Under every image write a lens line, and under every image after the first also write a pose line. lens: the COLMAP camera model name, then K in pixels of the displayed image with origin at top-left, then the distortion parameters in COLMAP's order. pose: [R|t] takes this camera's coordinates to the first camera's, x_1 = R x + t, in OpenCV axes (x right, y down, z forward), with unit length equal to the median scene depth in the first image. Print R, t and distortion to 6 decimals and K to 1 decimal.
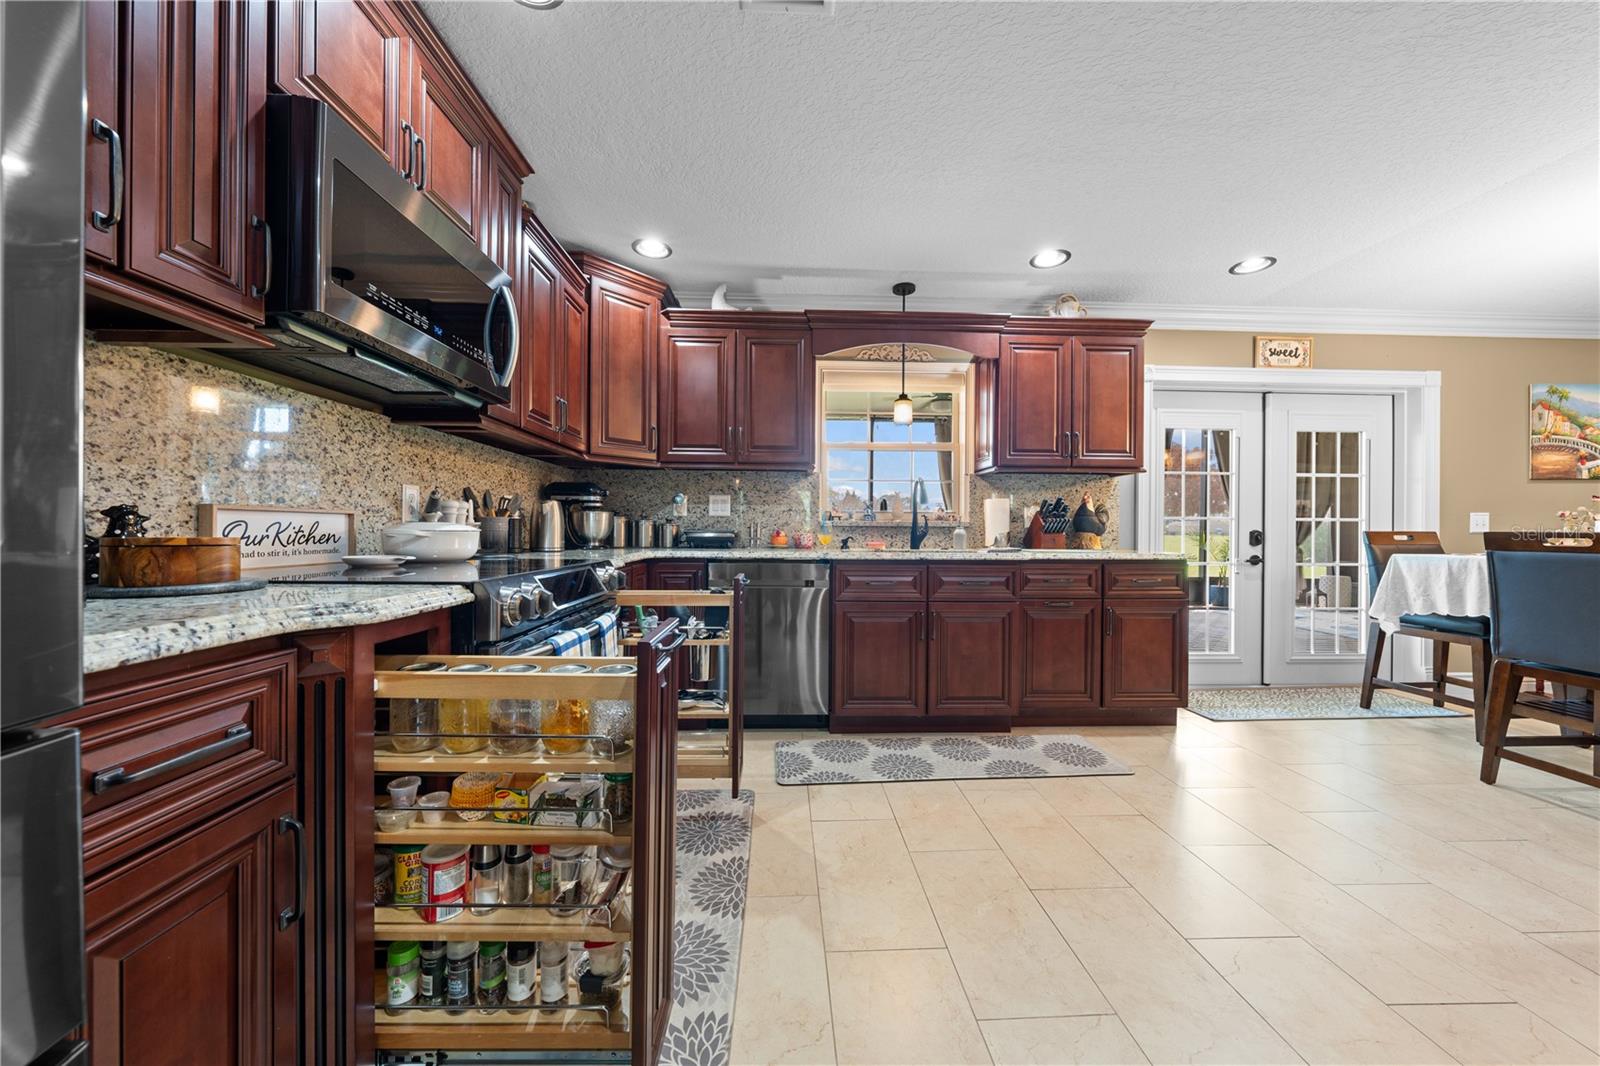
lens RADIAL K [[541.1, 0, 799.5], [0, 541.1, 532.2], [0, 0, 1]] dist [-0.005126, 0.000663]
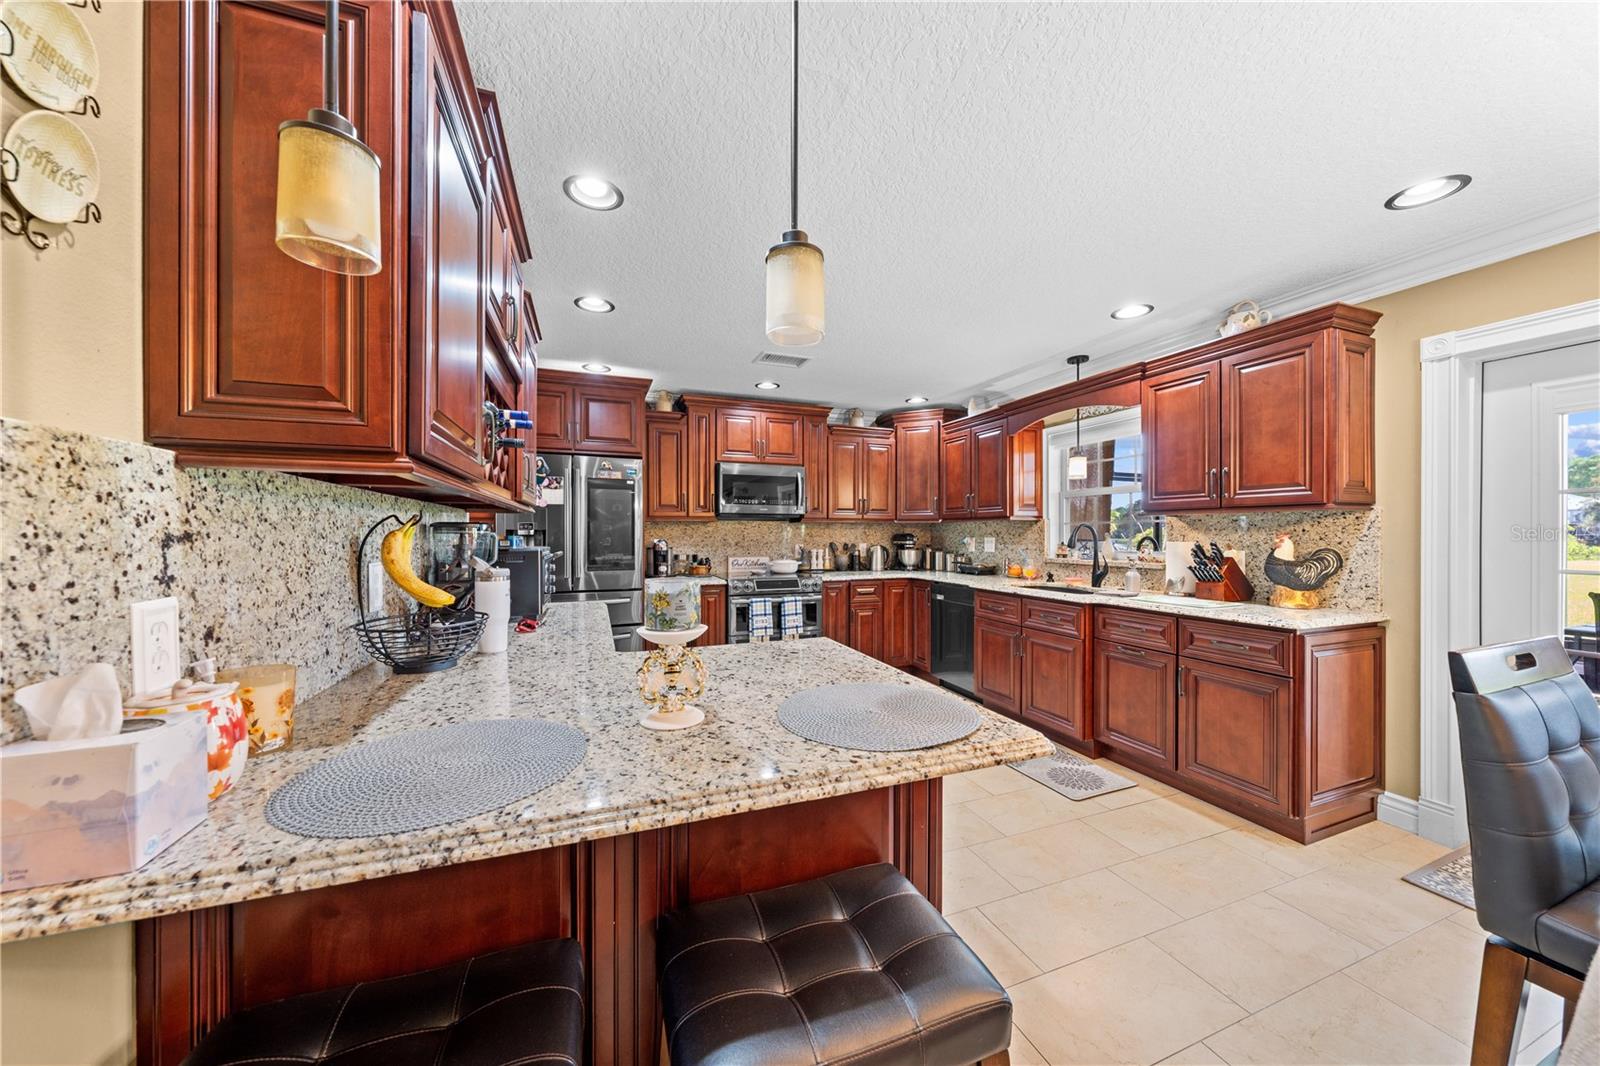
lens RADIAL K [[541.1, 0, 800.1], [0, 541.1, 535.6], [0, 0, 1]] dist [-0.005126, 0.000663]
pose [[0.329534, -0.004516, -0.944133, 1.178874], [-0.002351, 0.999982, -0.005604, -0.073496], [0.944141, 0.004067, 0.329517, 0.069728]]
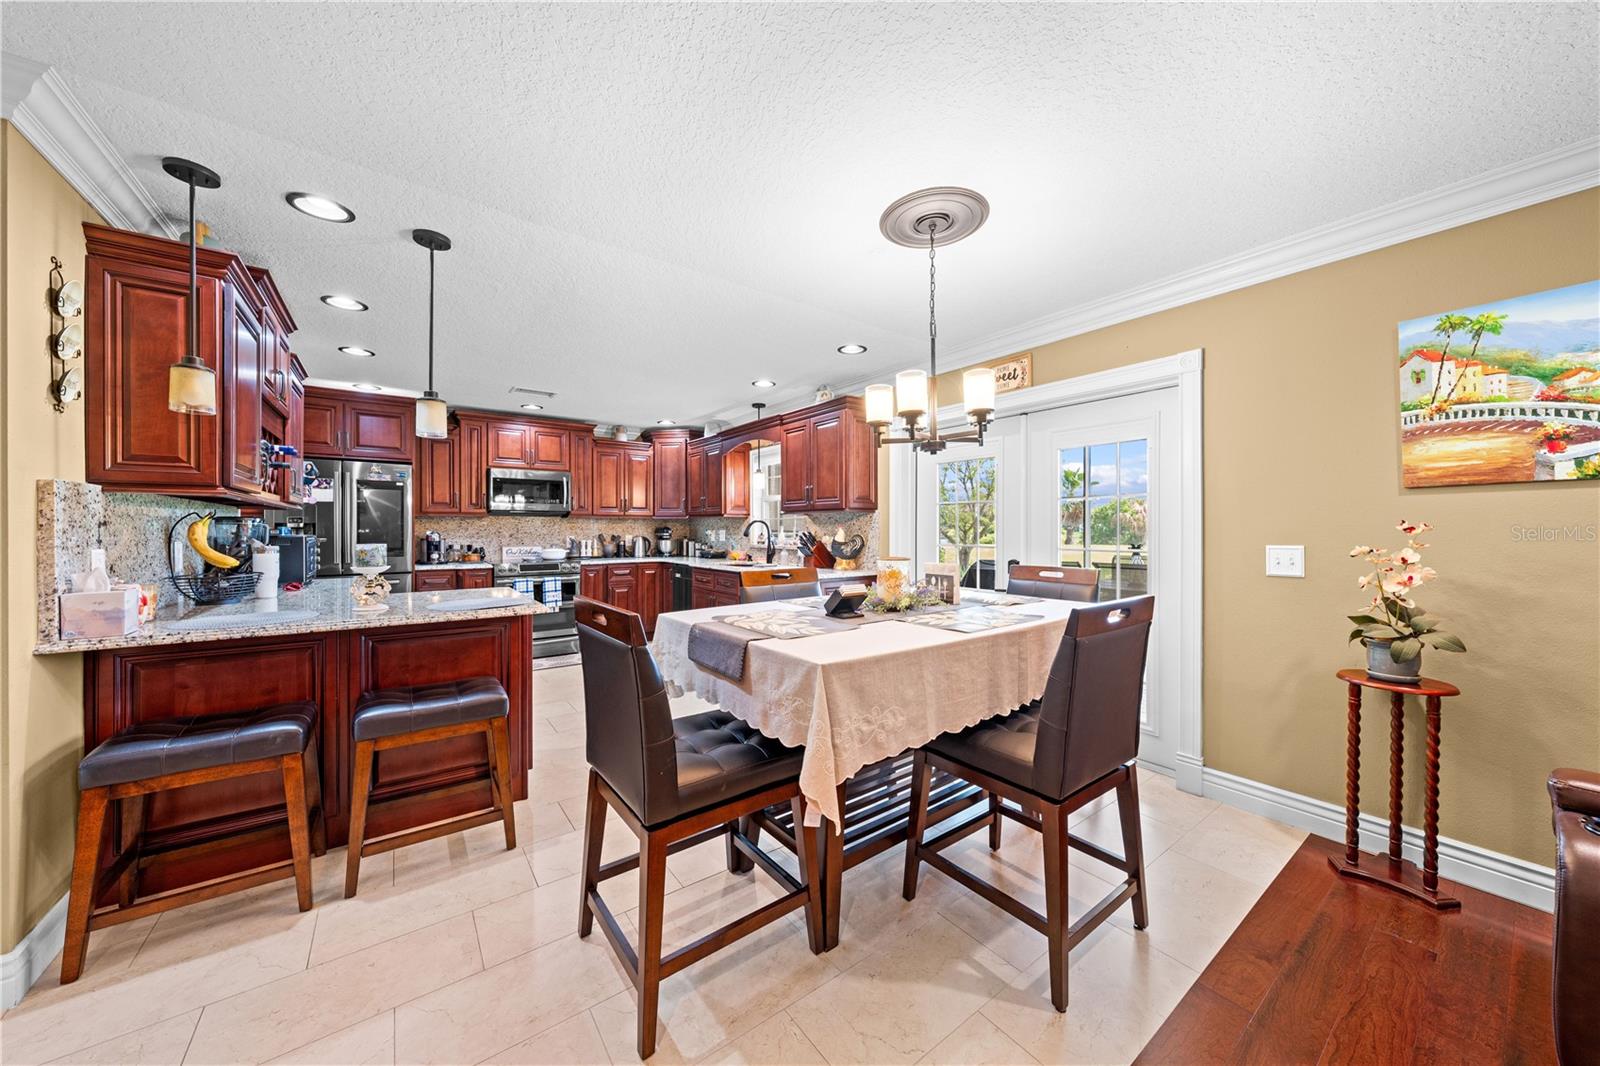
lens RADIAL K [[550.4, 0, 800.0], [0, 550.4, 530.3], [0, 0, 1]] dist [0.000006, 0.000522]
pose [[0.566587, -0.006940, -0.823973, 1.794274], [0.000544, 0.999967, -0.008048, -0.059820], [0.824002, 0.004112, 0.566573, 0.165004]]
